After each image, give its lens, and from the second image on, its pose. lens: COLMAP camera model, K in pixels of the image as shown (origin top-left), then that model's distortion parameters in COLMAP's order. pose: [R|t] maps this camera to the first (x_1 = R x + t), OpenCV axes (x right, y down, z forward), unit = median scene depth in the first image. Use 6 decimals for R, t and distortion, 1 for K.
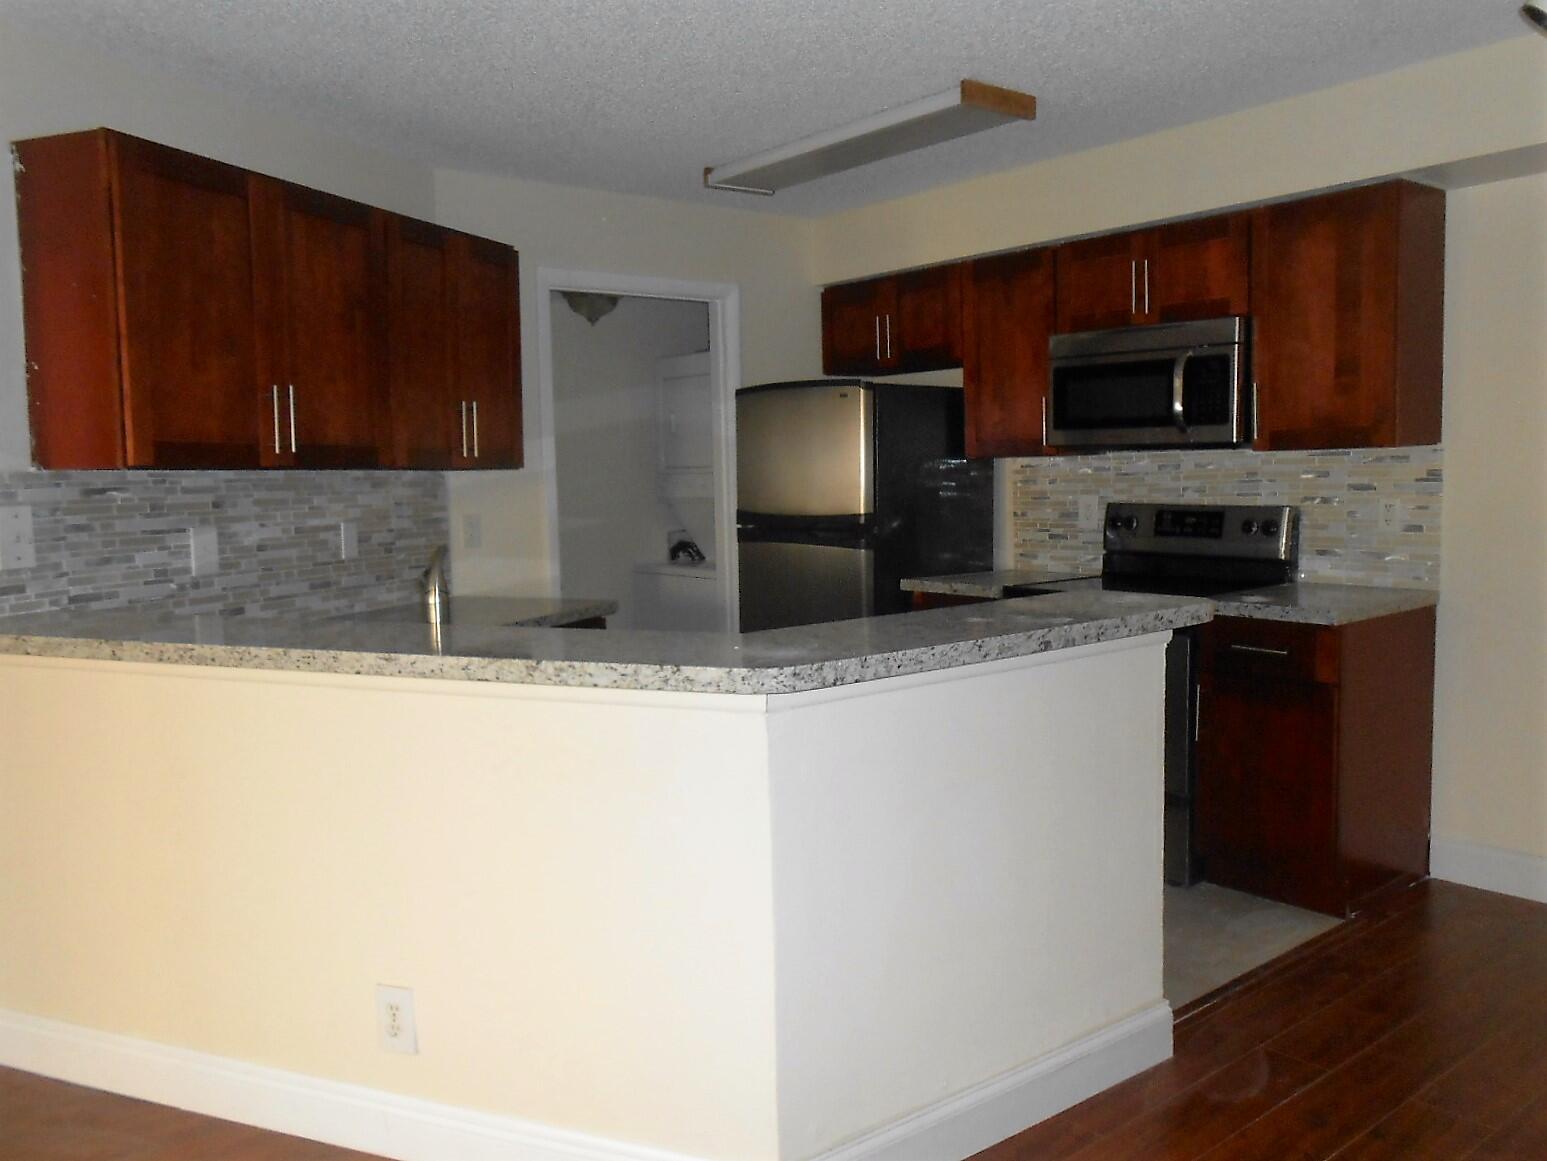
lens RADIAL K [[1234.1, 0, 773.3], [0, 1234.1, 607.7], [0, 0, 1]] dist [-0.010139, 0.022580]
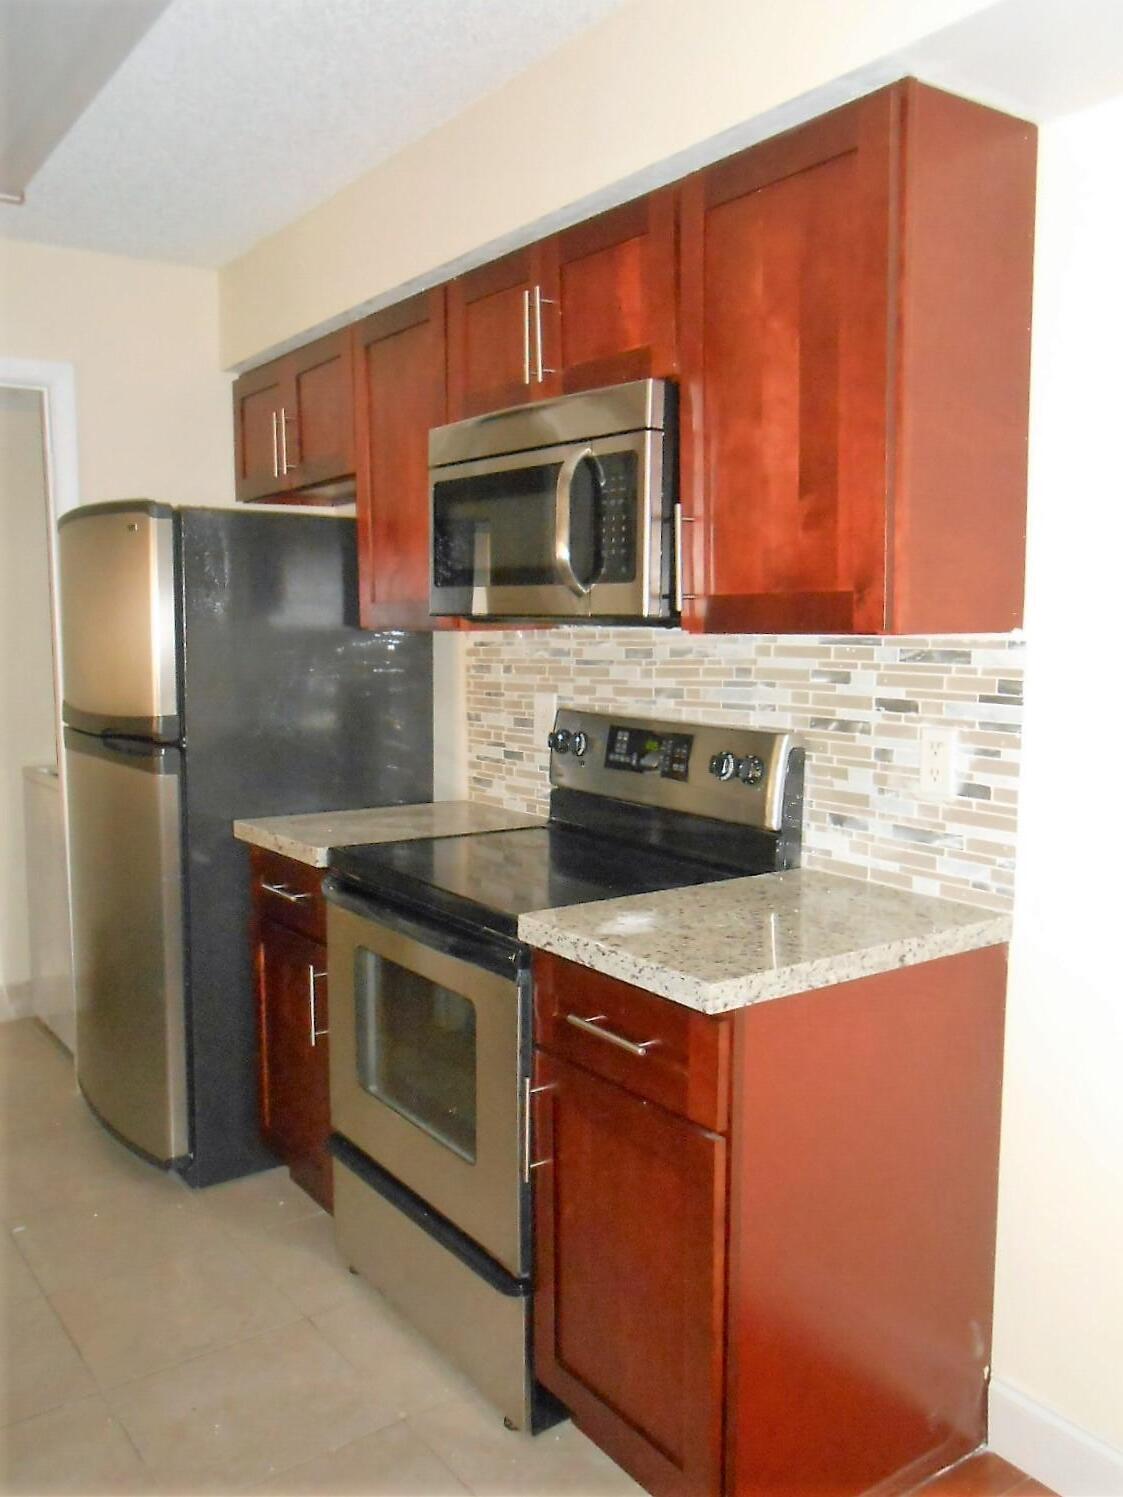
lens RADIAL K [[1194.2, 0, 570.9], [0, 1194.2, 776.0], [0, 0, 1]] dist [-0.010139, 0.022580]
pose [[0.996545, 0.037892, -0.073900, 0.372903], [-0.037016, 0.999228, 0.013193, -0.068498], [0.074343, -0.010412, 0.997178, 0.468070]]
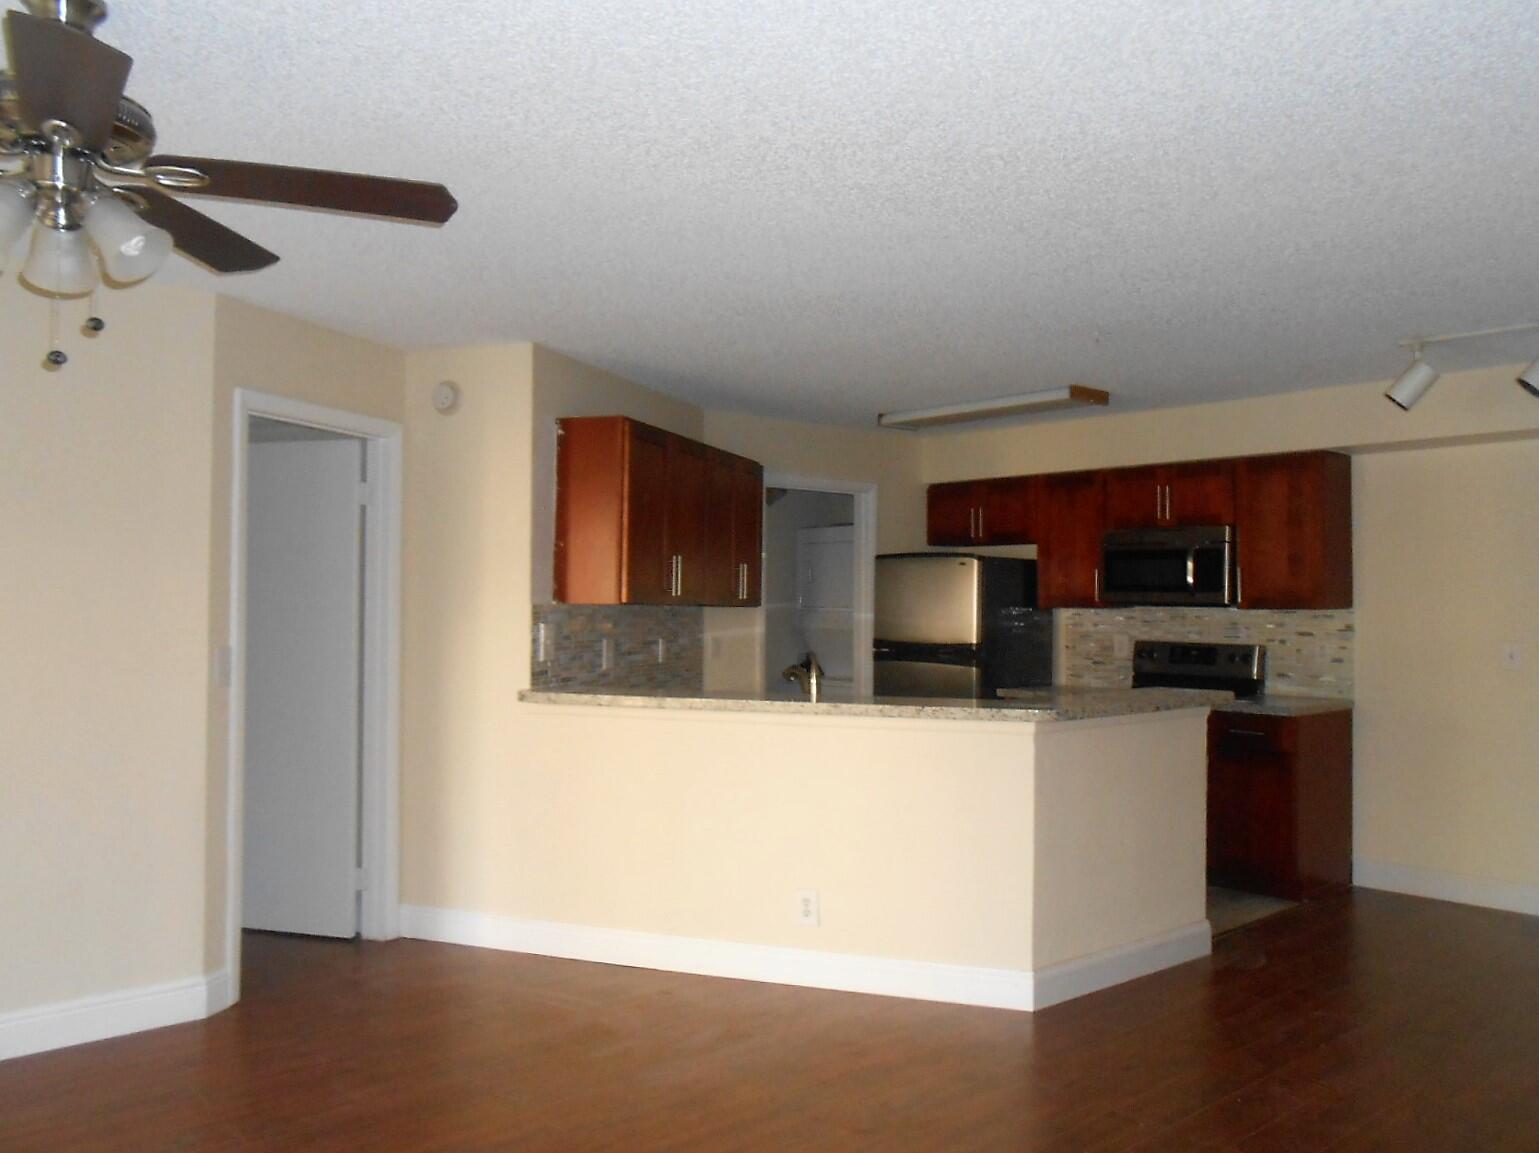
lens RADIAL K [[1270.5, 0, 756.0], [0, 1270.5, 624.2], [0, 0, 1]] dist [-0.012605, -0.009144]
pose [[0.998430, 0.026385, 0.049412, -0.299360], [-0.021519, 0.995097, -0.096532, 0.060476], [-0.051716, 0.095317, 0.994103, -0.566501]]
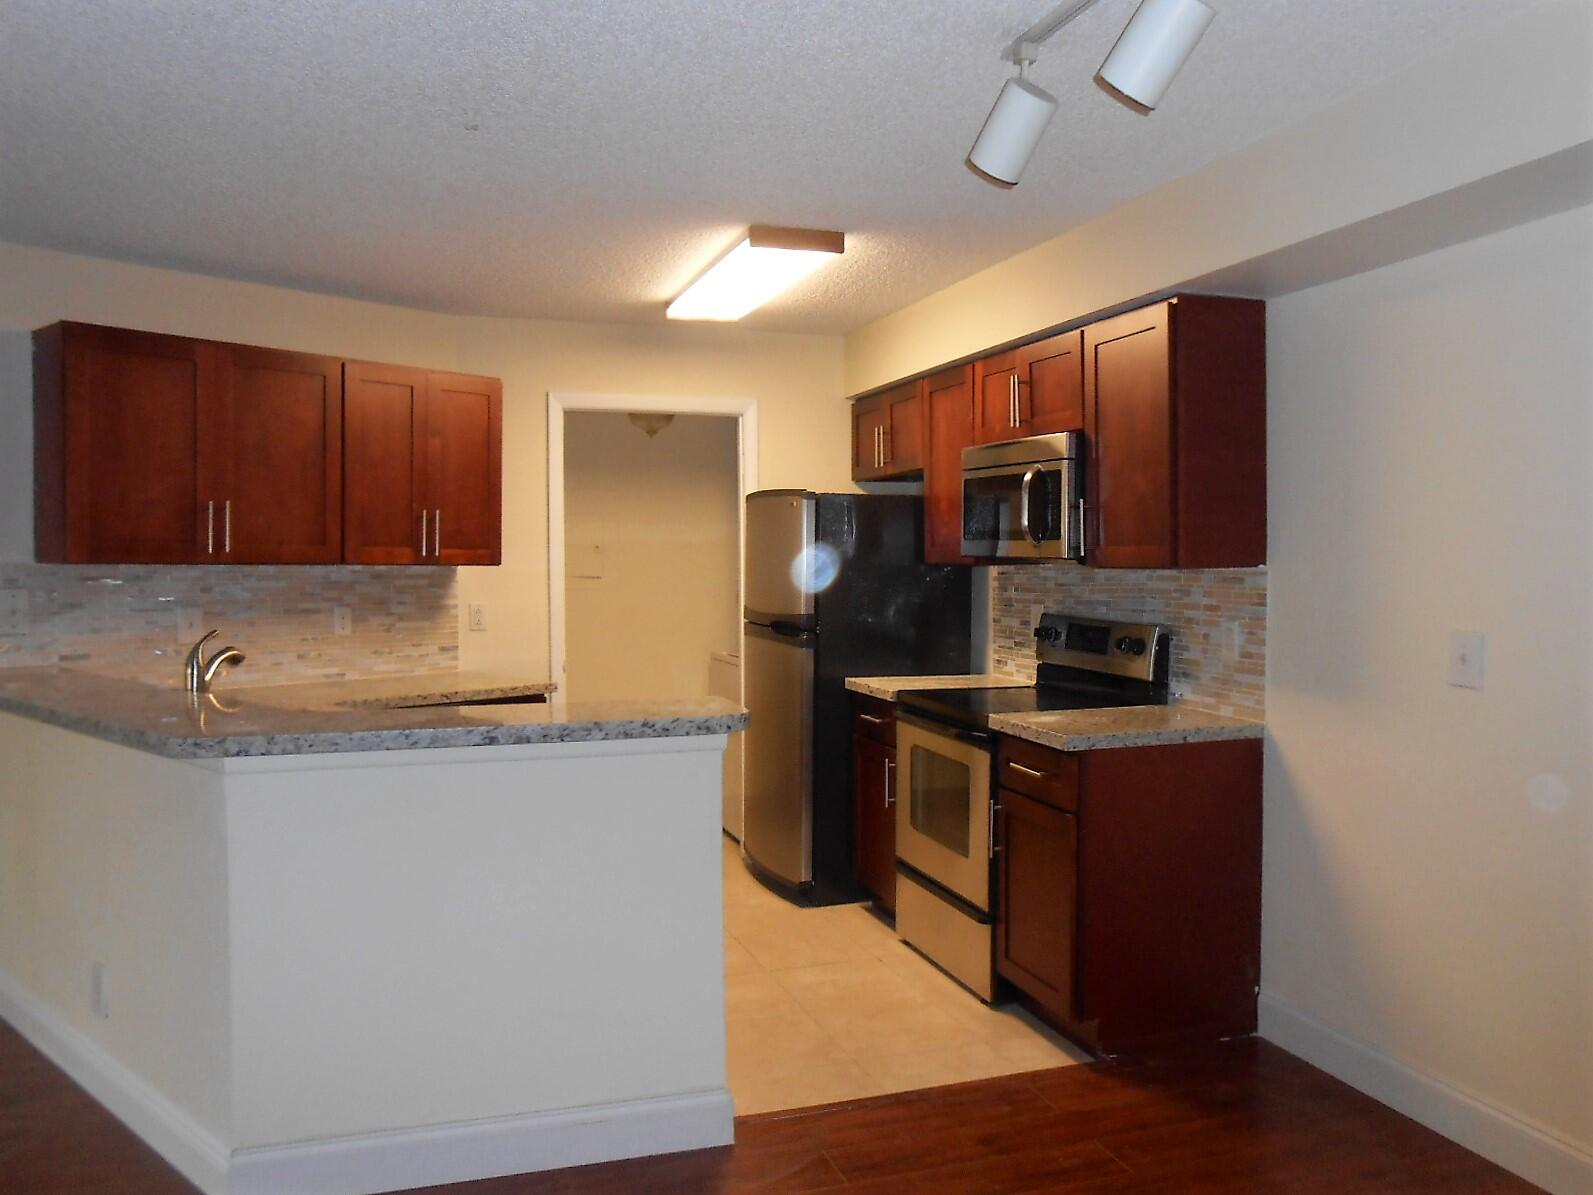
lens RADIAL K [[1270.8, 0, 831.7], [0, 1270.8, 622.2], [0, 0, 1]] dist [-0.010139, 0.022580]
pose [[0.935251, 0.040579, -0.351651, 0.544586], [-0.059552, 0.997286, -0.043303, -0.027570], [0.348939, 0.061441, 0.935129, -0.011388]]
